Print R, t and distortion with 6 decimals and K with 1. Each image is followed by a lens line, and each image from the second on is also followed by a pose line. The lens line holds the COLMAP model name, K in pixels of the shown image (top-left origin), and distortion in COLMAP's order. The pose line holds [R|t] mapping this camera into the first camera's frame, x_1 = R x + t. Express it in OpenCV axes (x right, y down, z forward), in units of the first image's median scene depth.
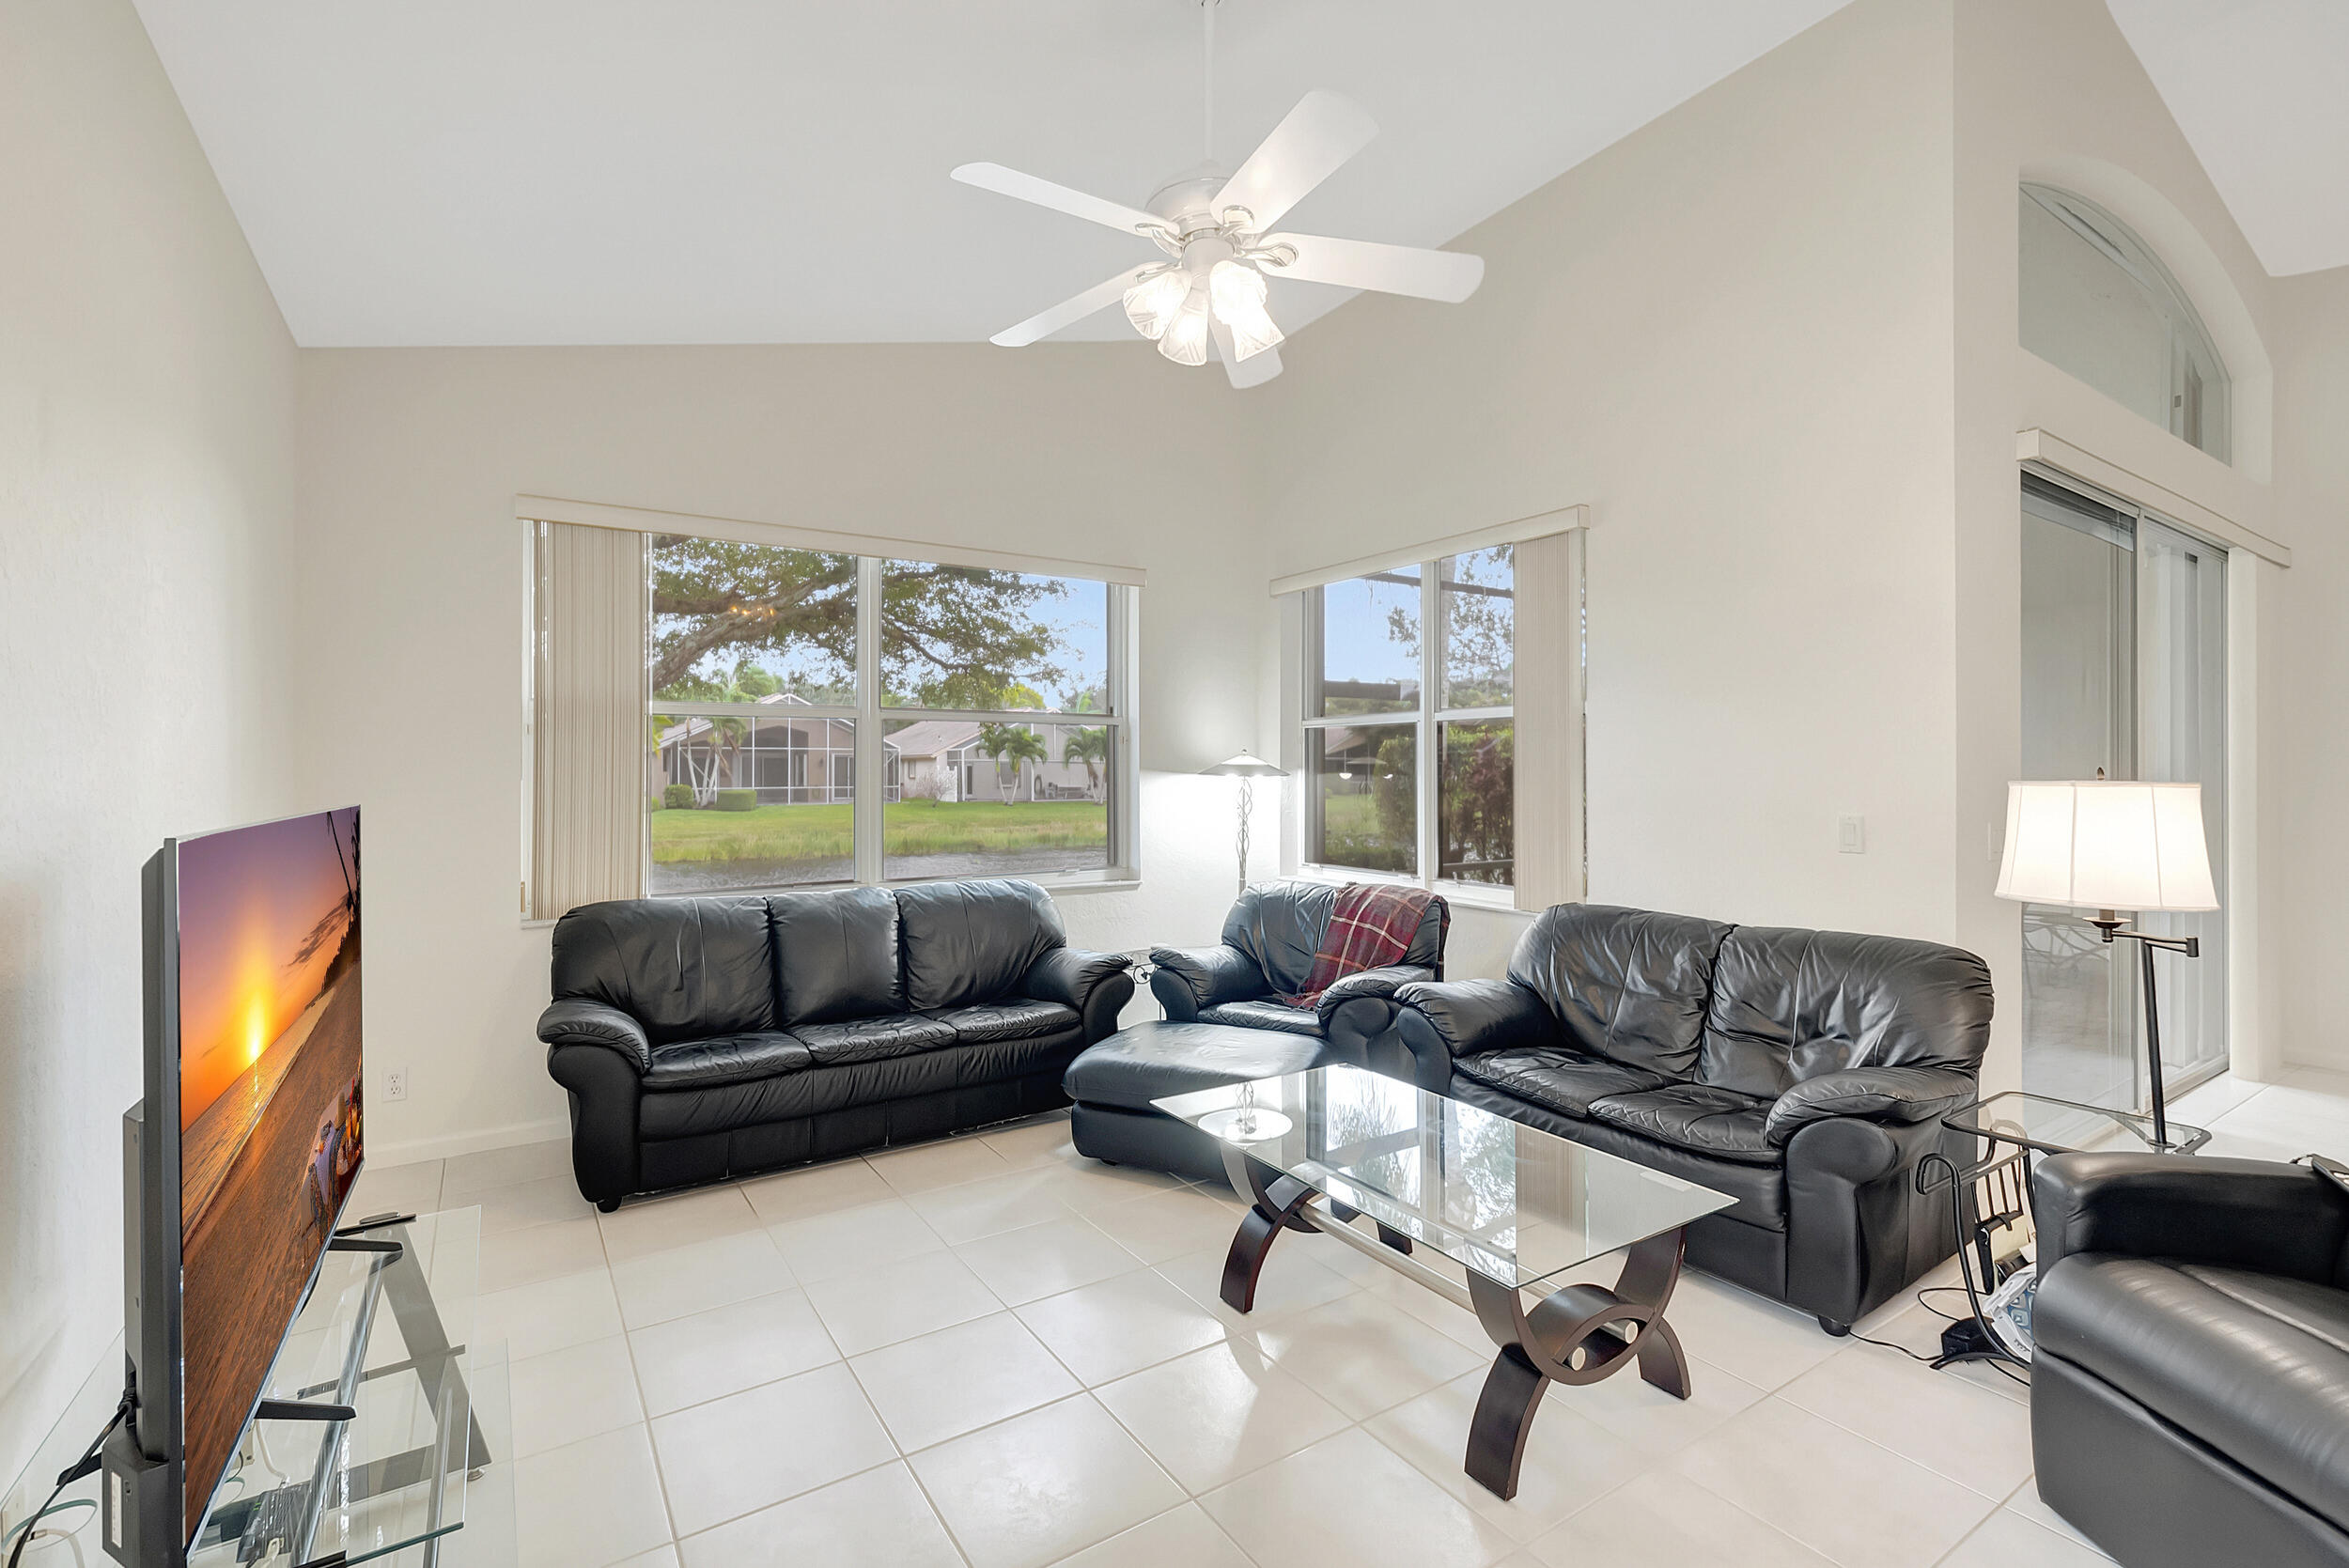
lens RADIAL K [[1039.3, 0, 1168.0], [0, 1039.3, 773.8], [0, 0, 1]] dist [0.001459, -0.001136]
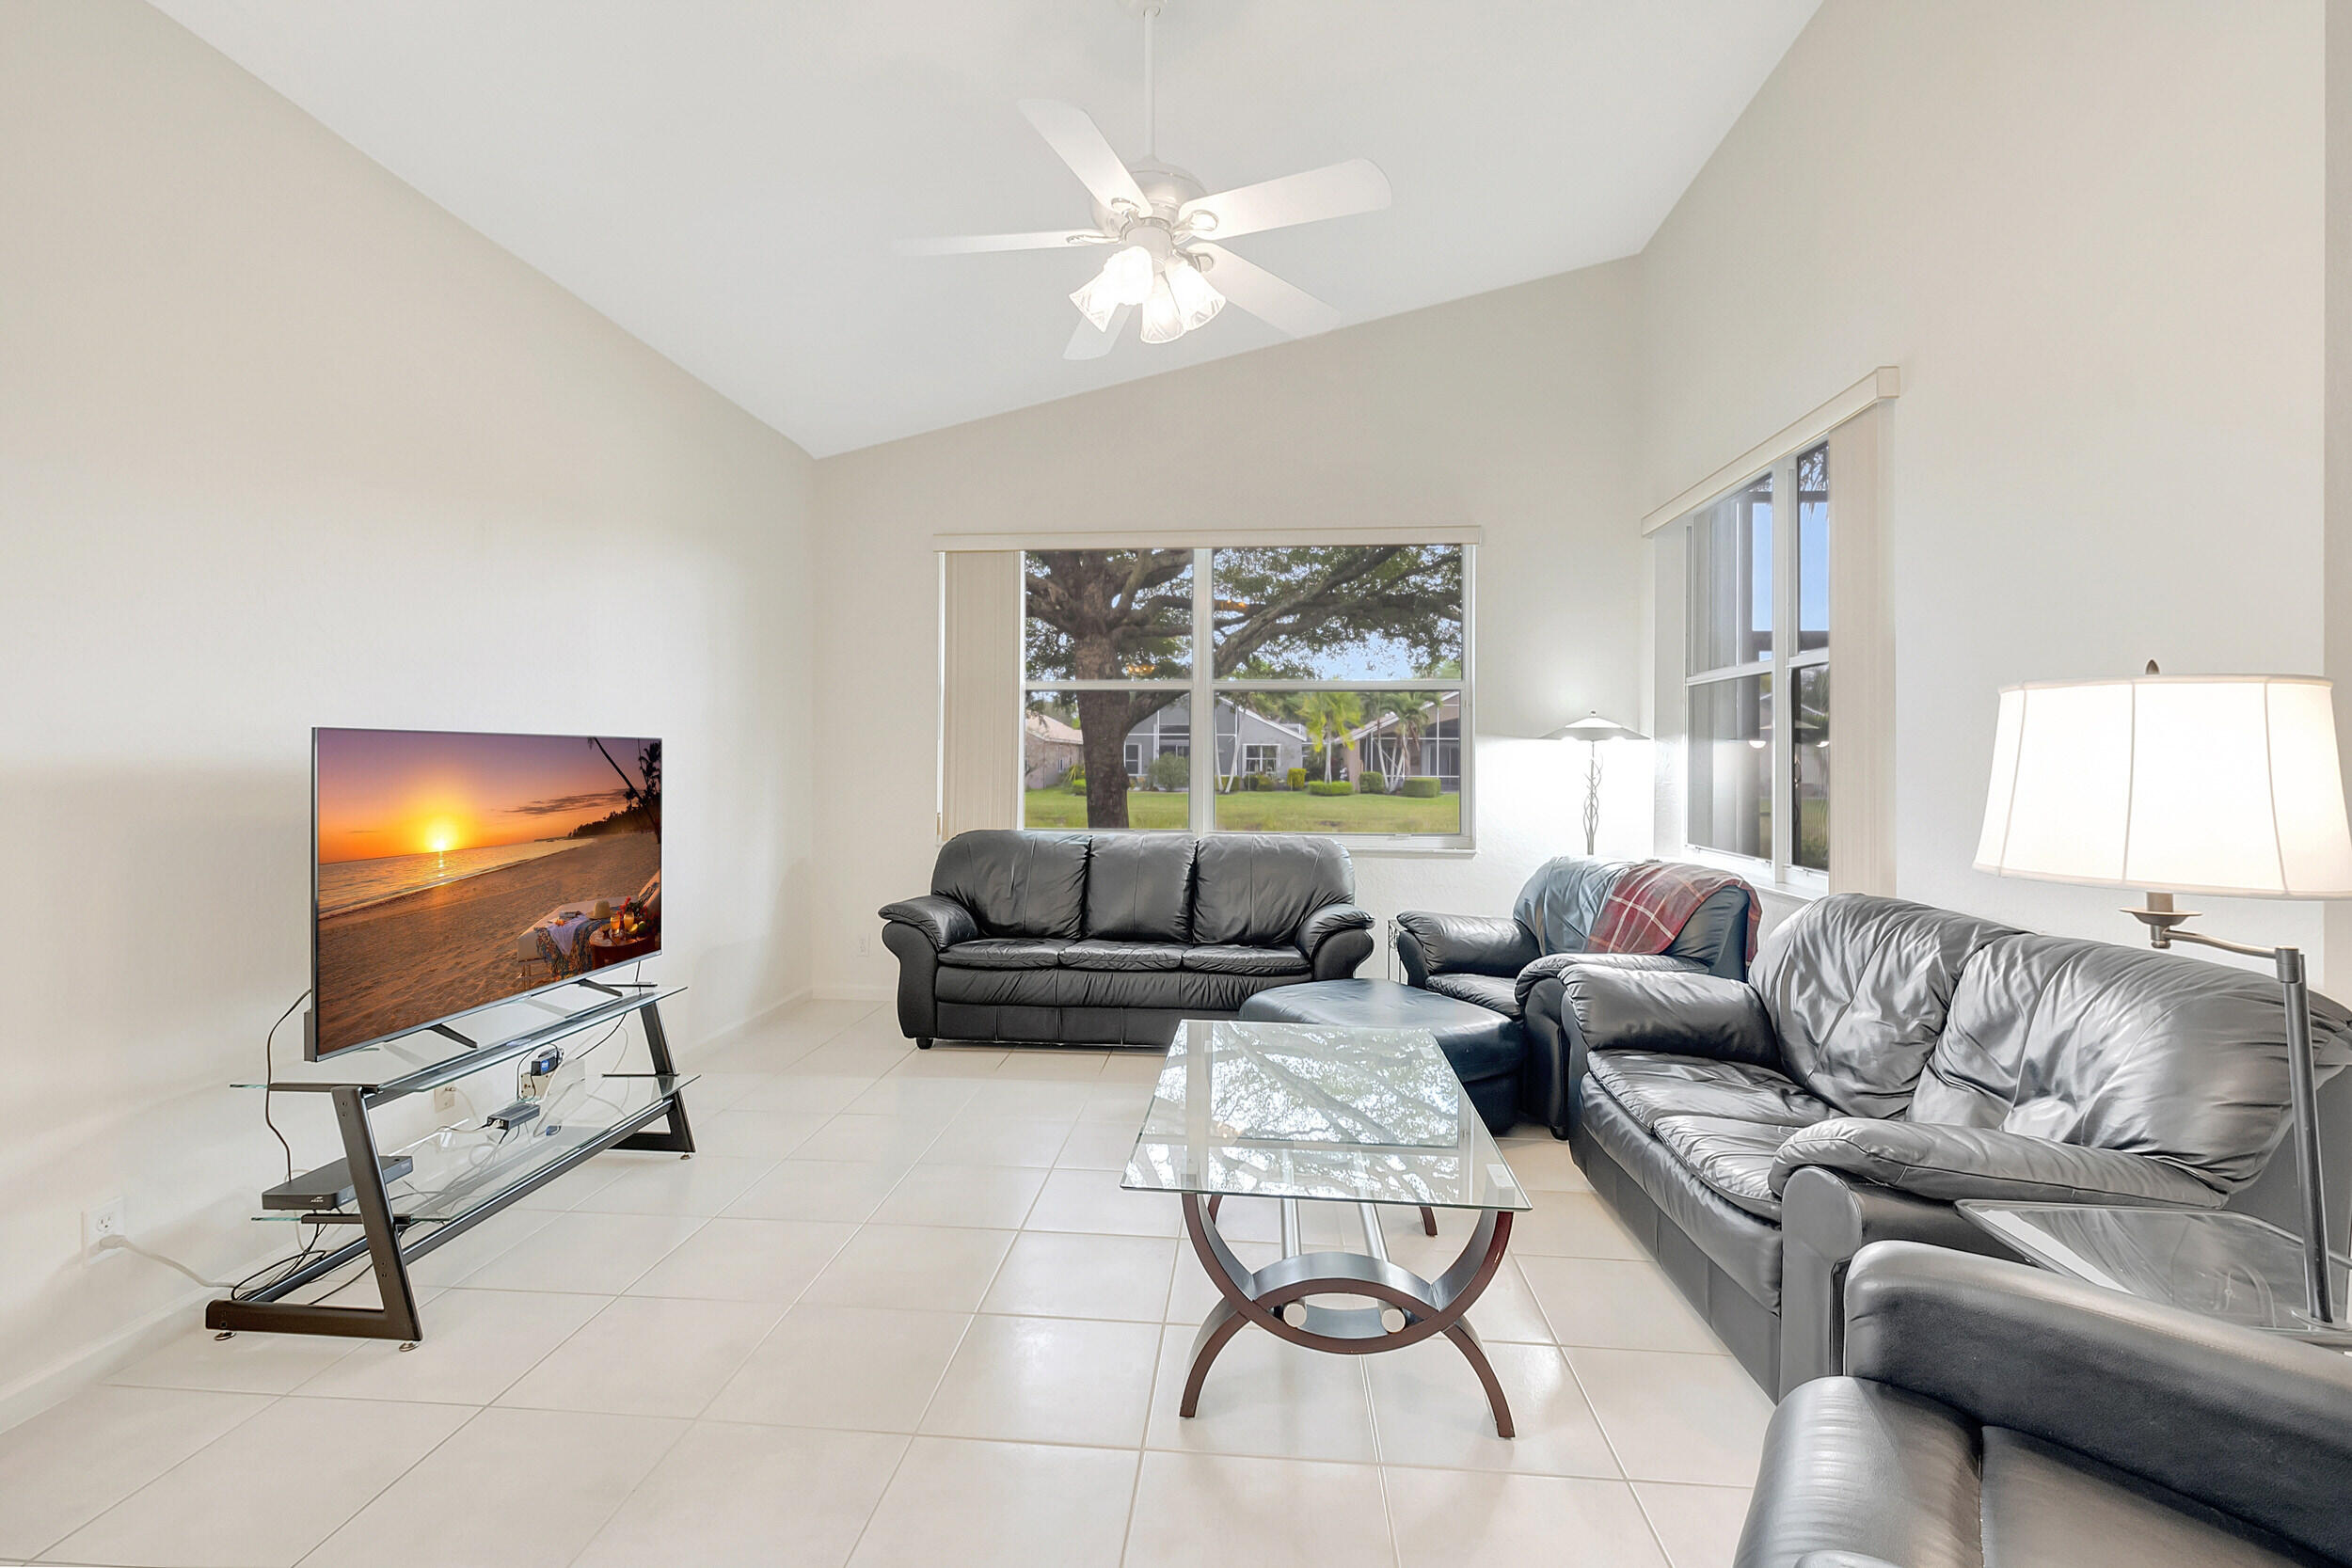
lens RADIAL K [[1040.5, 0, 1163.5], [0, 1040.5, 746.4], [0, 0, 1]] dist [0.001459, -0.001136]
pose [[0.785517, -0.002762, -0.618834, 0.467067], [-0.008582, 0.999845, -0.015356, 0.033553], [0.618780, 0.017373, 0.785372, 0.090751]]
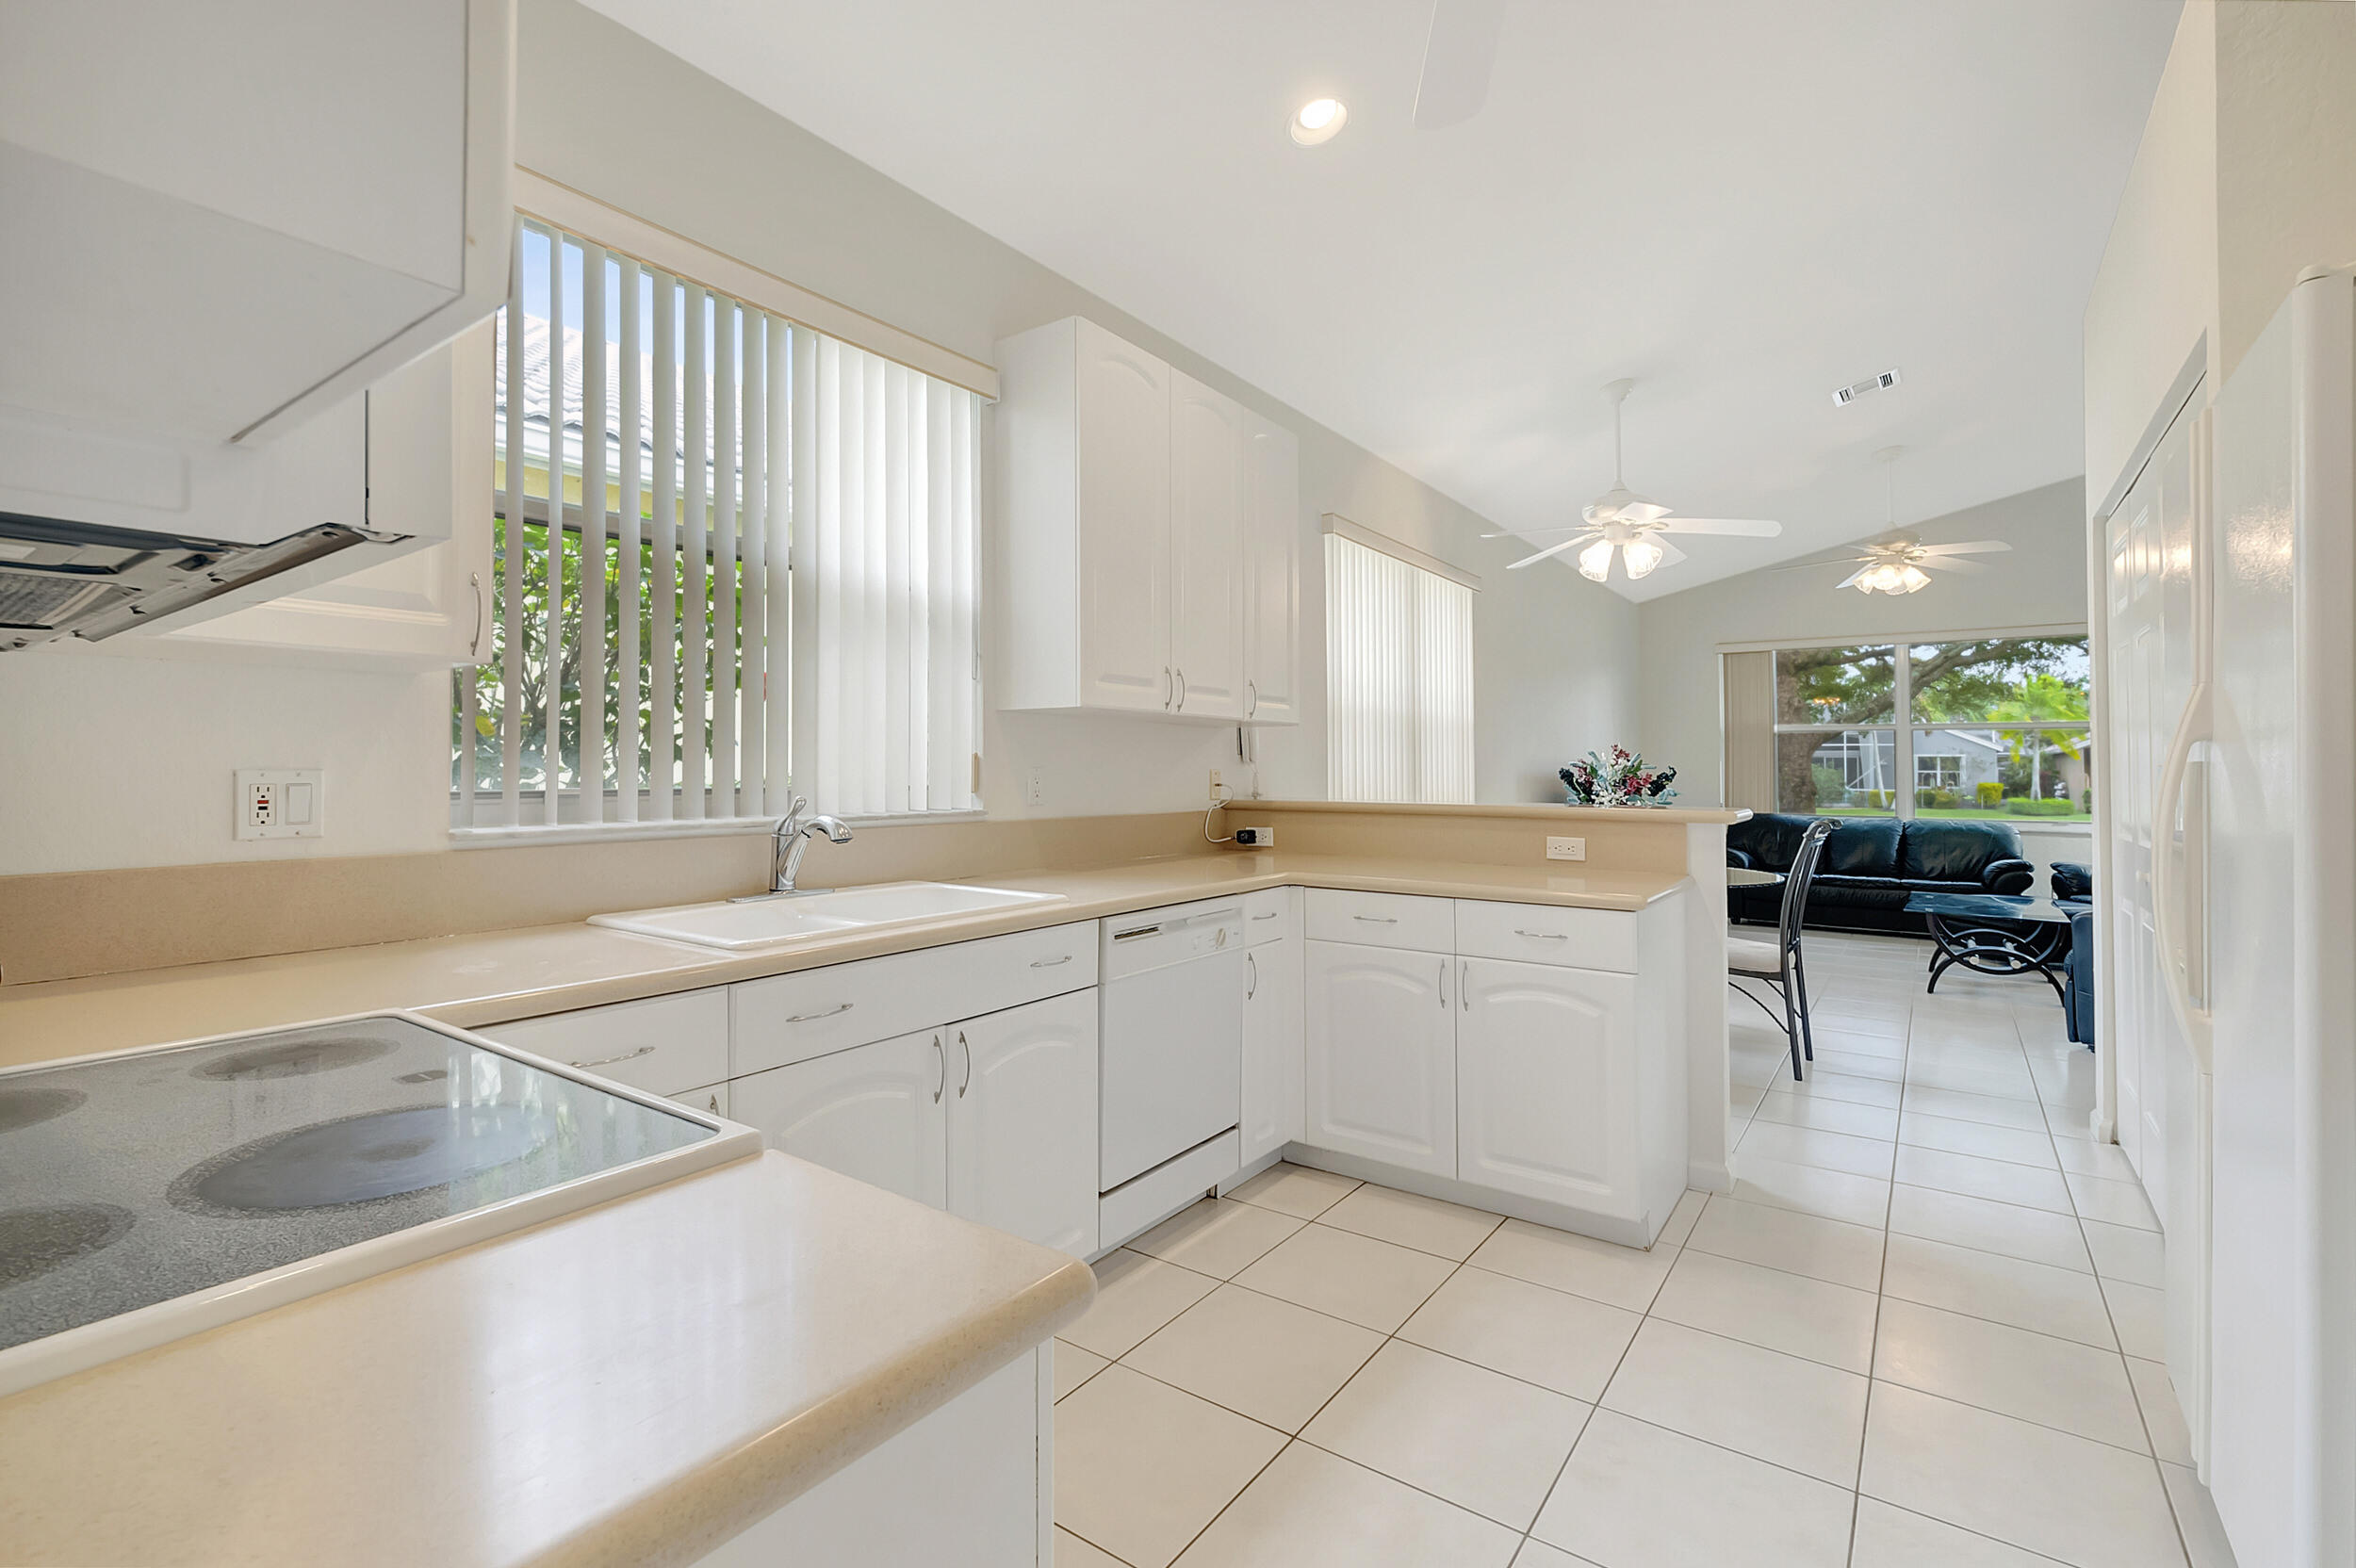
lens RADIAL K [[1042.4, 0, 1174.6], [0, 1042.4, 763.9], [0, 0, 1]] dist [0.001459, -0.001136]
pose [[0.358319, -0.006404, -0.933577, 1.178219], [-0.005225, 0.999947, -0.008865, 0.036609], [0.933584, 0.008055, 0.358267, -1.055669]]
